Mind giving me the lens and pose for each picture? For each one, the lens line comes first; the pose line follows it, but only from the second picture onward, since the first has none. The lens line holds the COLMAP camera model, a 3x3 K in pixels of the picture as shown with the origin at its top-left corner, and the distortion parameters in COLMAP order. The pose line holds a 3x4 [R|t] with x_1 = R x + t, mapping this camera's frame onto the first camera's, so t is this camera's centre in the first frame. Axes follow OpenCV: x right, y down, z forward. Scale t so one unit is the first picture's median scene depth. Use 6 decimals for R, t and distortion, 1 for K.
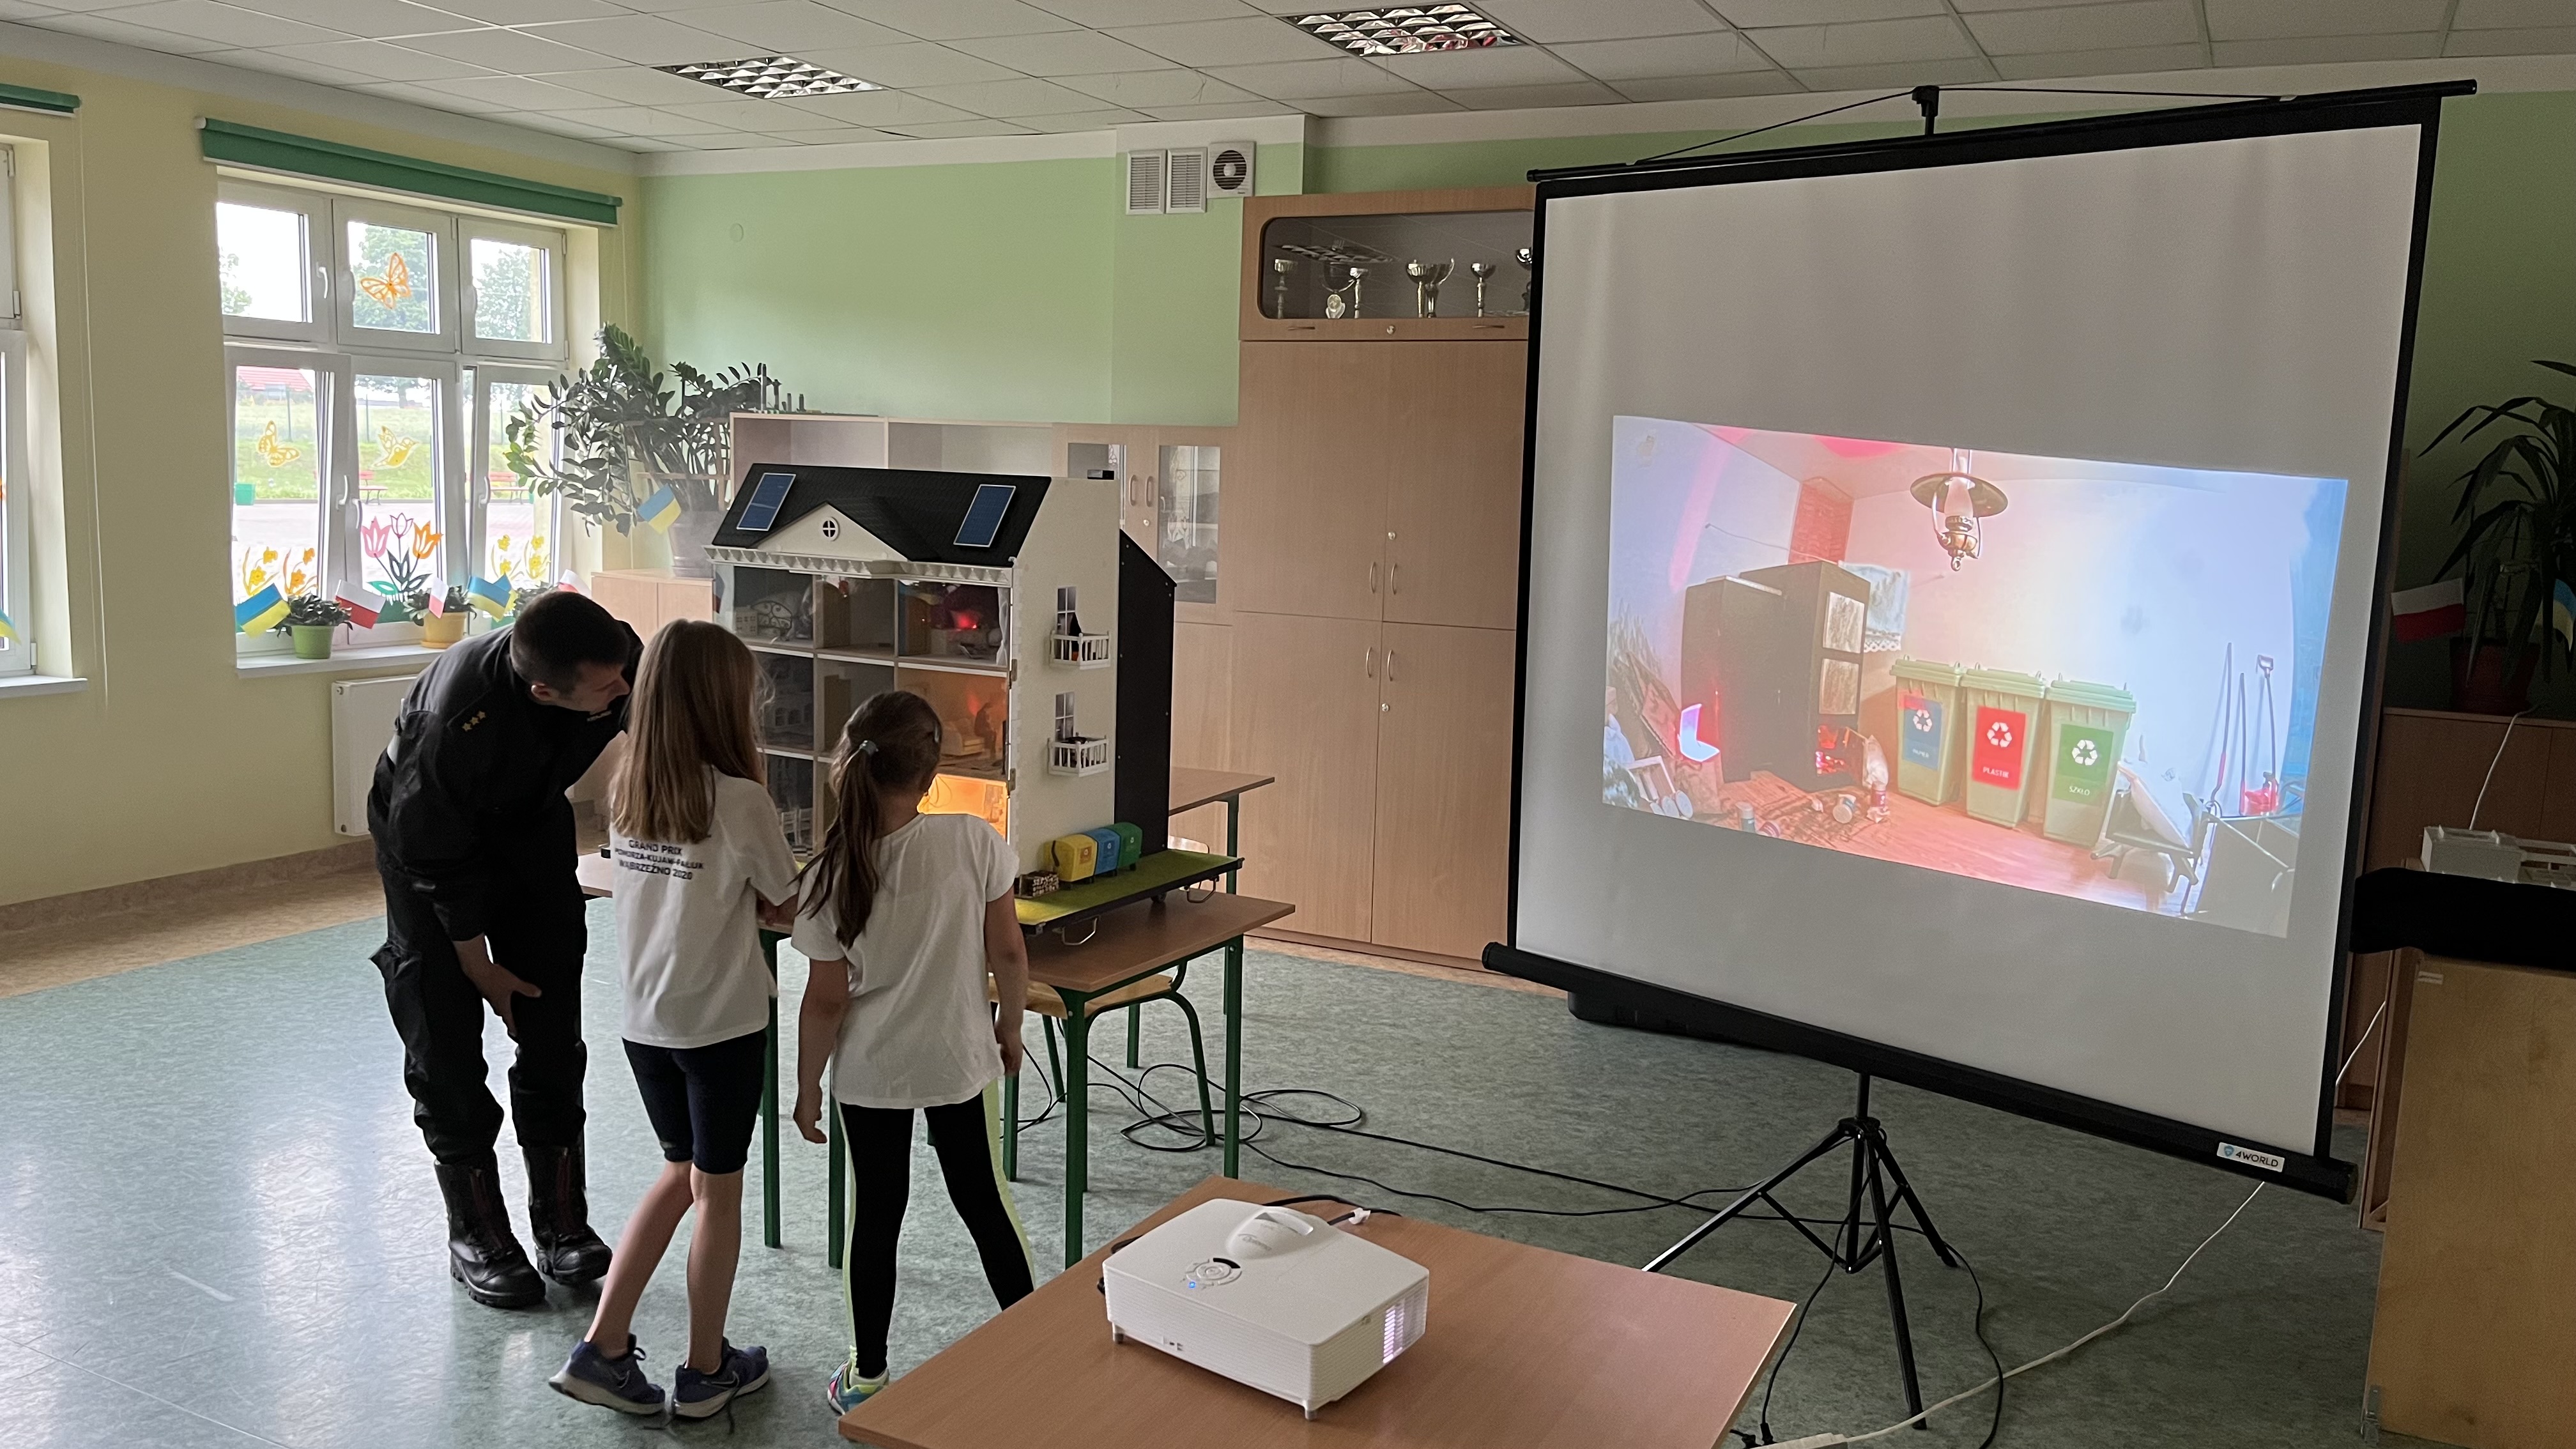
lens RADIAL K [[1954.3, 0, 1291.8], [0, 1954.3, 731.2], [0, 0, 1]] dist [0.031703, -0.048826]
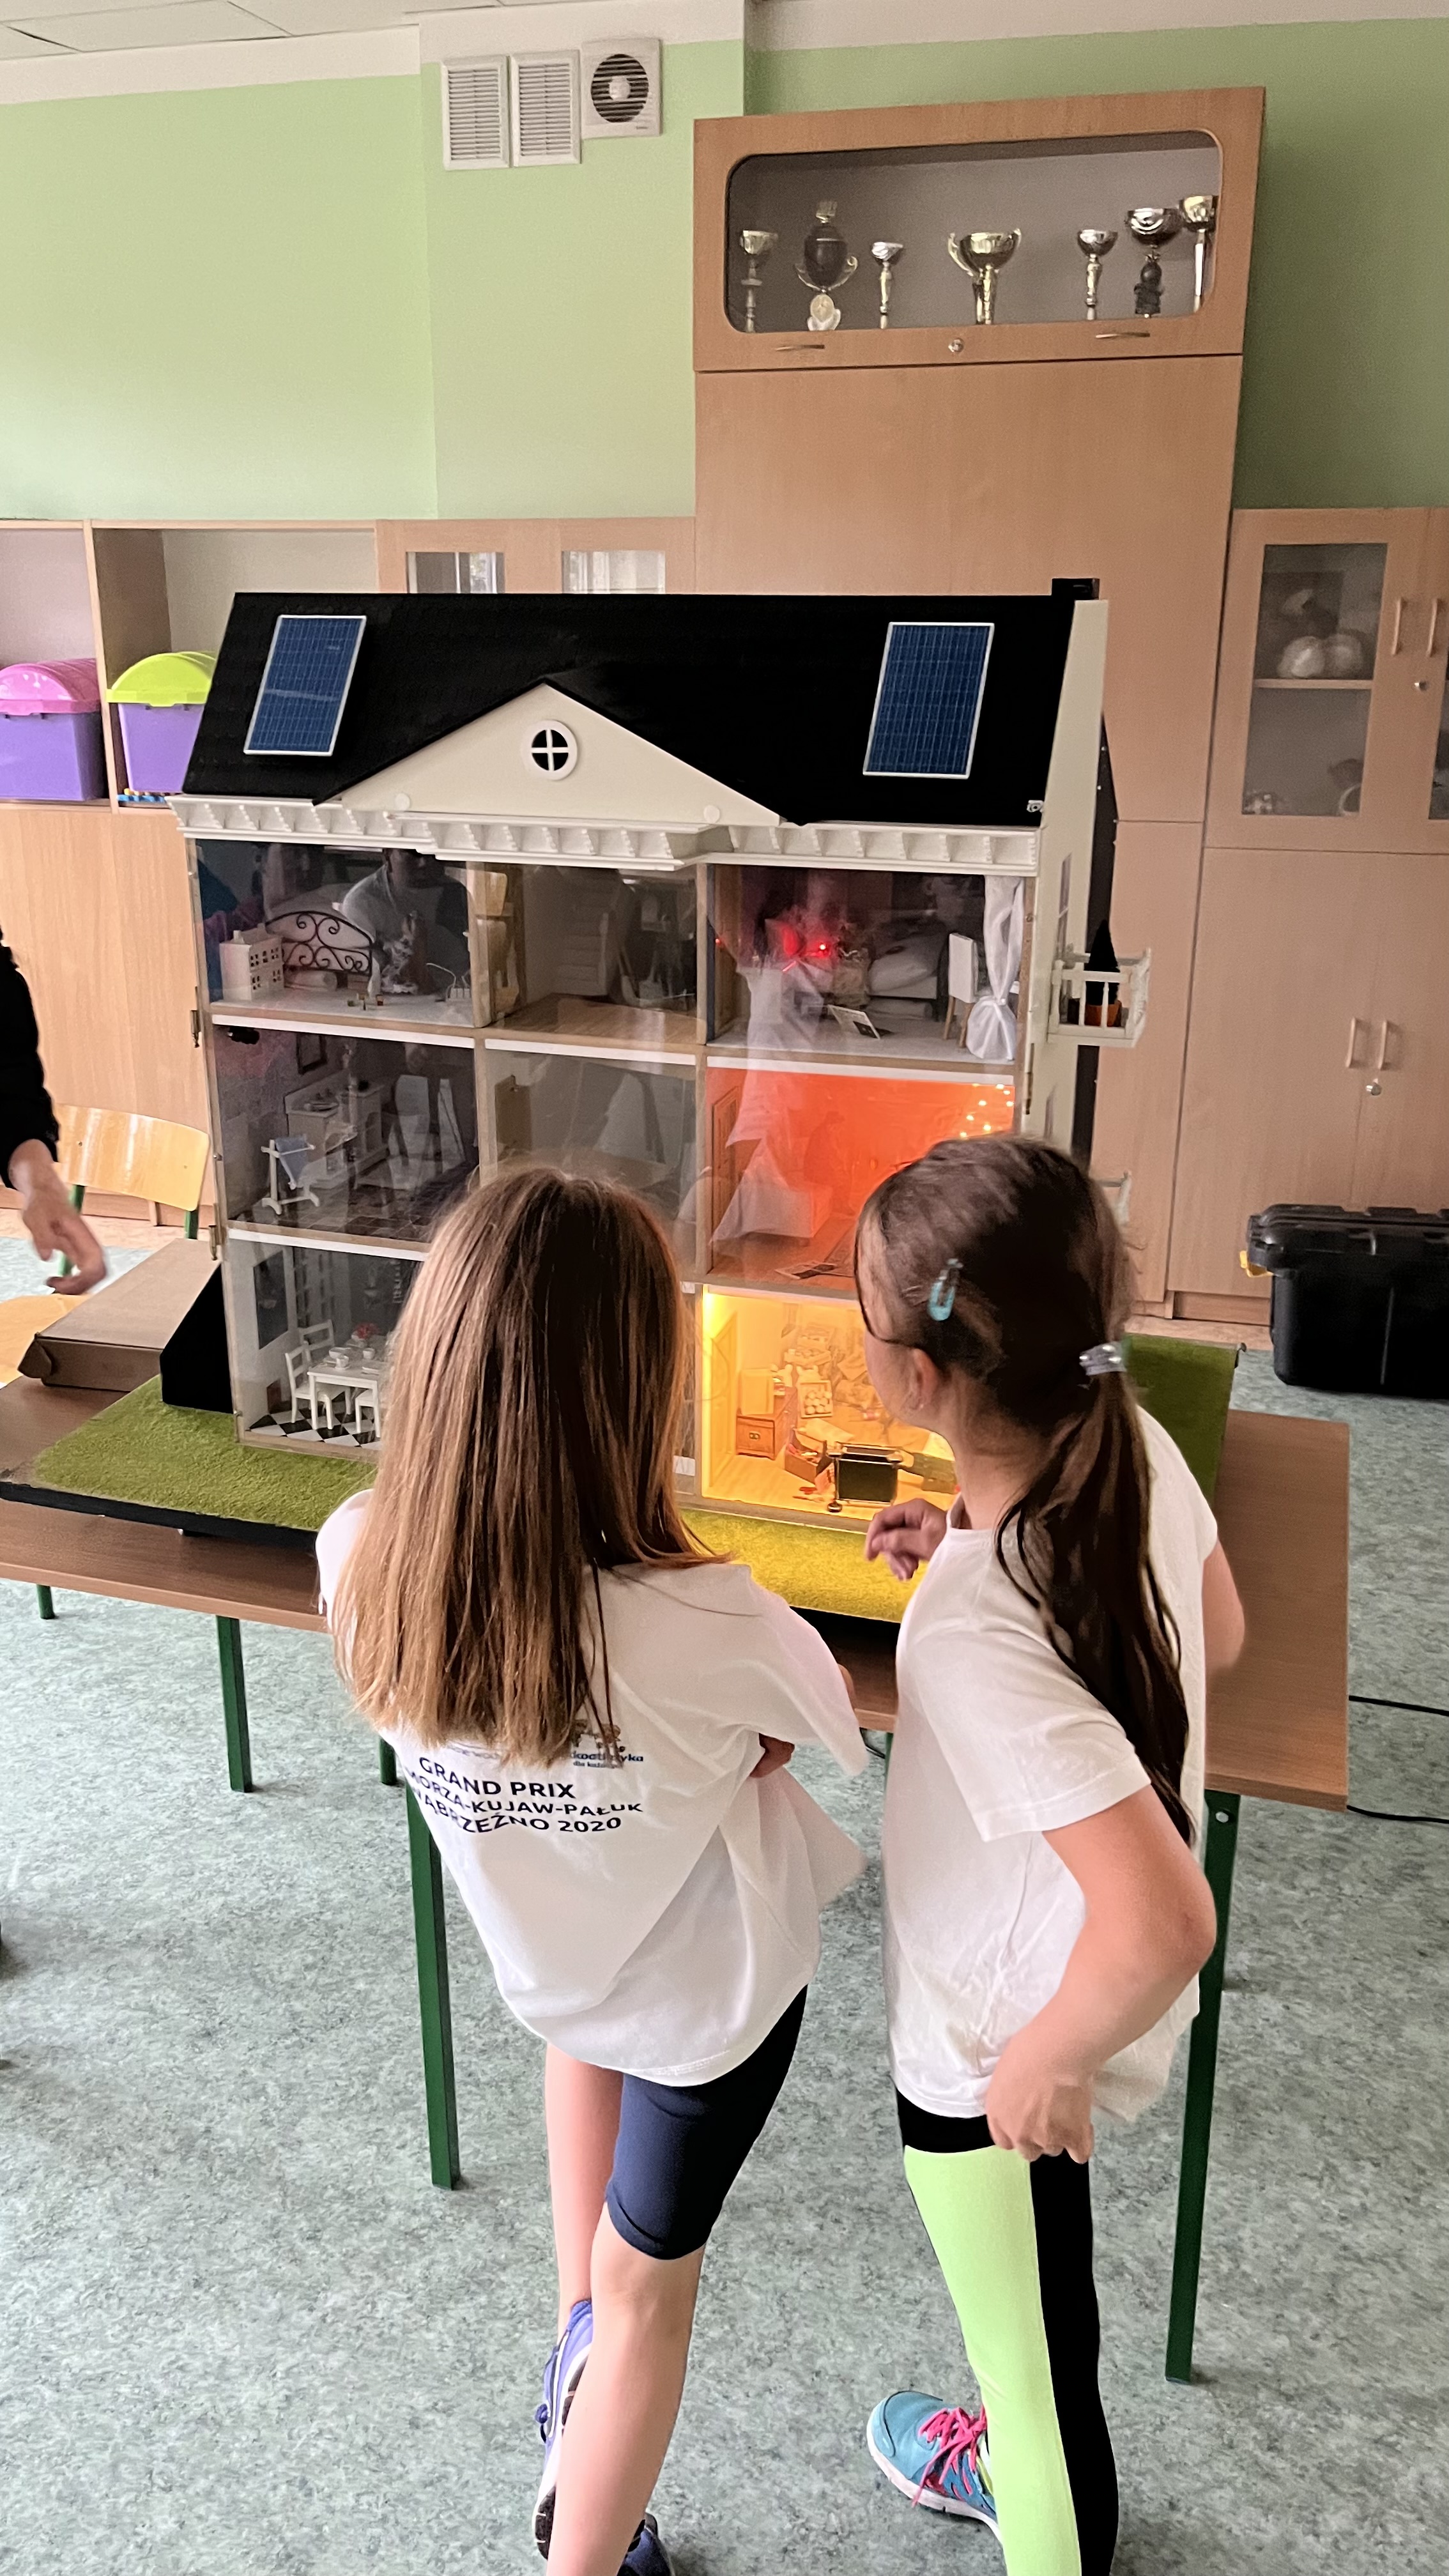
lens RADIAL K [[1954.3, 0, 705.5], [0, 1954.3, 1286.8], [0, 0, 1]] dist [0.031703, -0.048826]
pose [[0.978843, -0.096977, 0.180172, -0.173732], [0.057644, 0.975583, 0.211934, -0.047204], [-0.196325, -0.197064, 0.960532, 0.346216]]
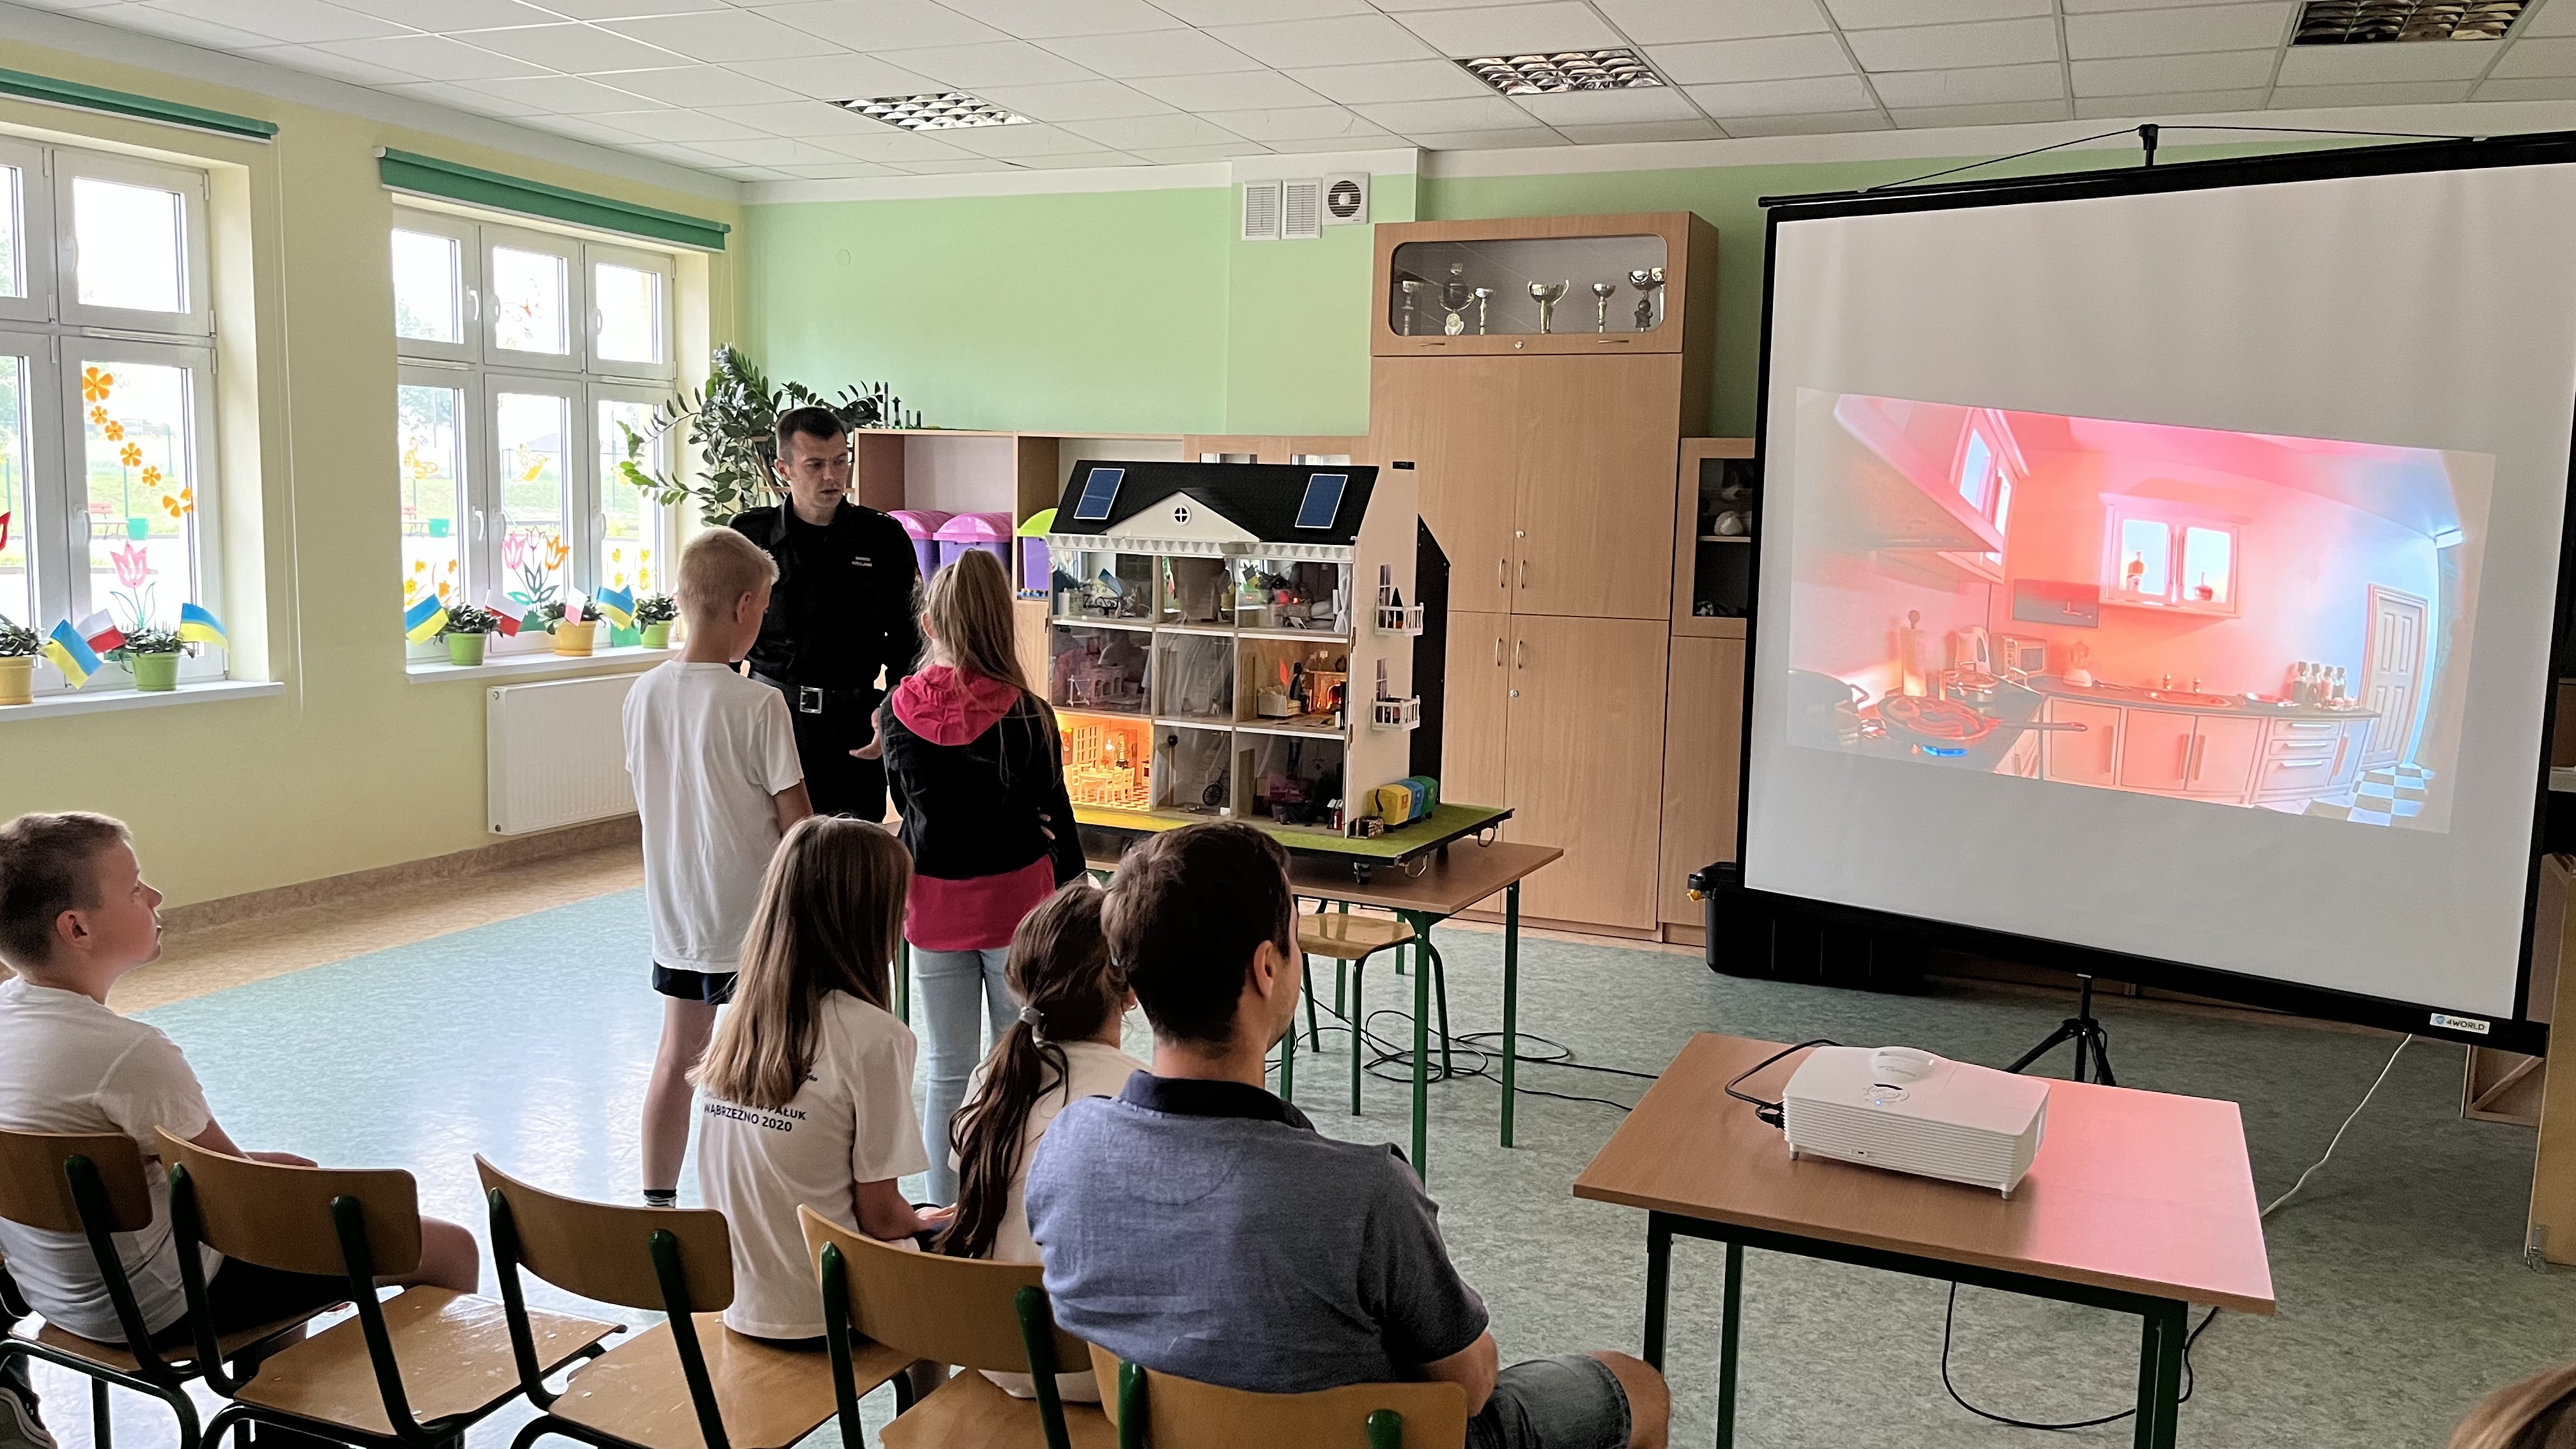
lens RADIAL K [[1954.3, 0, 1291.4], [0, 1954.3, 733.7], [0, 0, 1]] dist [0.031703, -0.048826]
pose [[0.997970, -0.015209, 0.061842, -0.146722], [0.016058, 0.999783, -0.013255, 0.023175], [-0.061627, 0.014221, 0.997998, -0.074308]]
